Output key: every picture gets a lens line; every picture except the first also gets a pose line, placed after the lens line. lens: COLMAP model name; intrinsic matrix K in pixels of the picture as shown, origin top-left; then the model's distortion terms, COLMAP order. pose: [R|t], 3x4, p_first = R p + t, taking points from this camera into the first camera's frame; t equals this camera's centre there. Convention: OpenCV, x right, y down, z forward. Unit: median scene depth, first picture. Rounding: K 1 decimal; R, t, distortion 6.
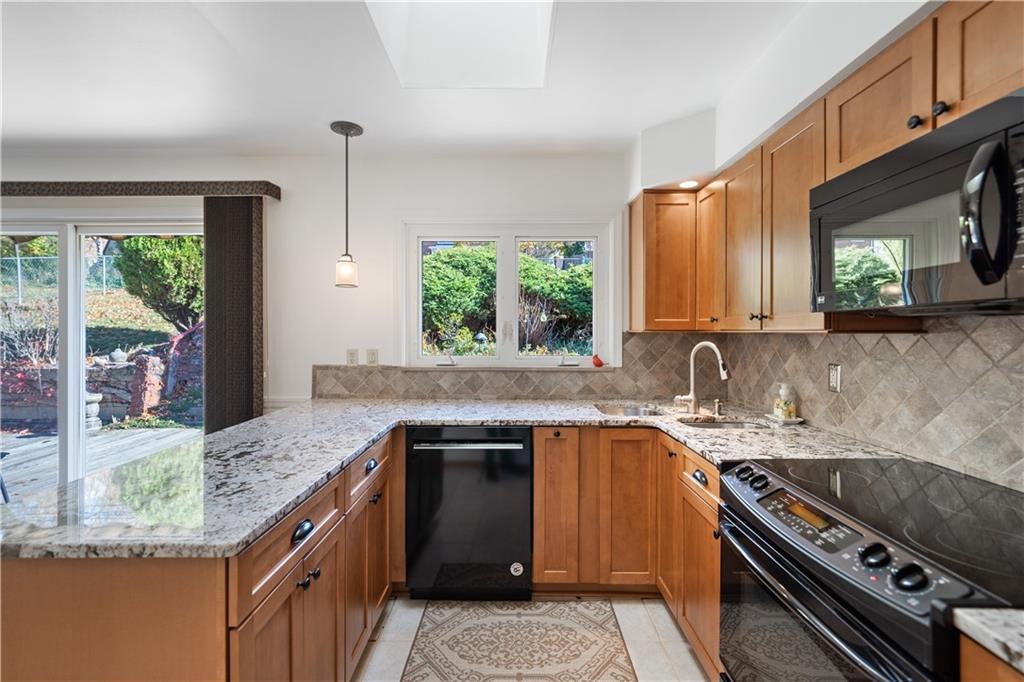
lens RADIAL K [[455.4, 0, 515.1], [0, 455.4, 329.4], [0, 0, 1]] dist [-0.000771, 0.000712]
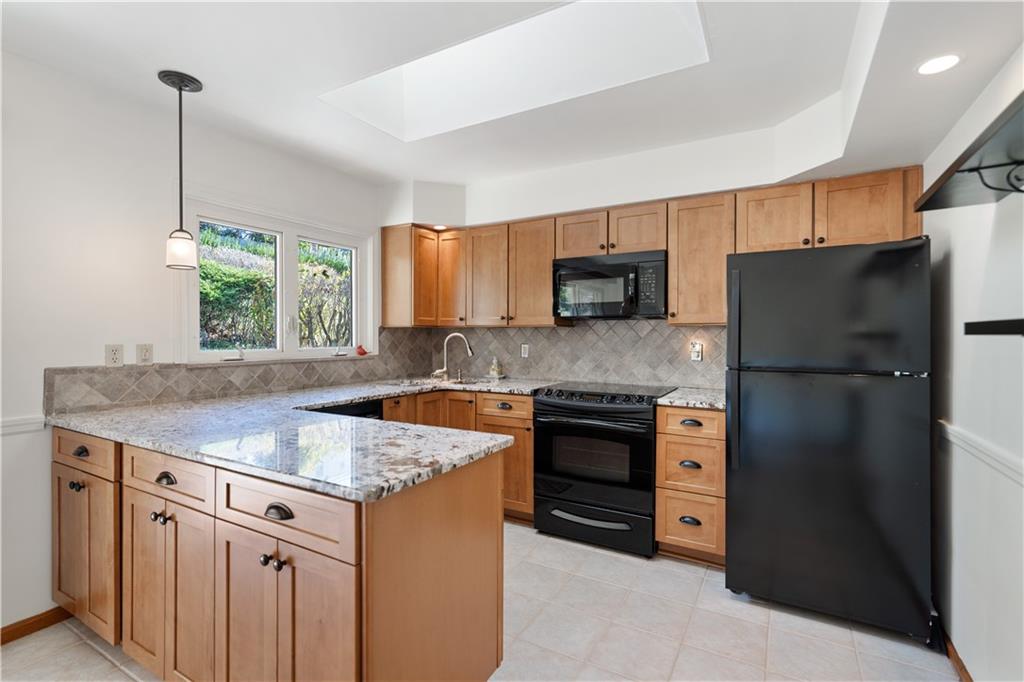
lens RADIAL K [[455.4, 0, 515.1], [0, 455.4, 329.4], [0, 0, 1]] dist [-0.000771, 0.000712]
pose [[0.511433, 0.008541, 0.859281, -0.677963], [-0.004485, 0.999964, -0.007269, 0.020677], [-0.859312, -0.000137, 0.511452, 0.028084]]
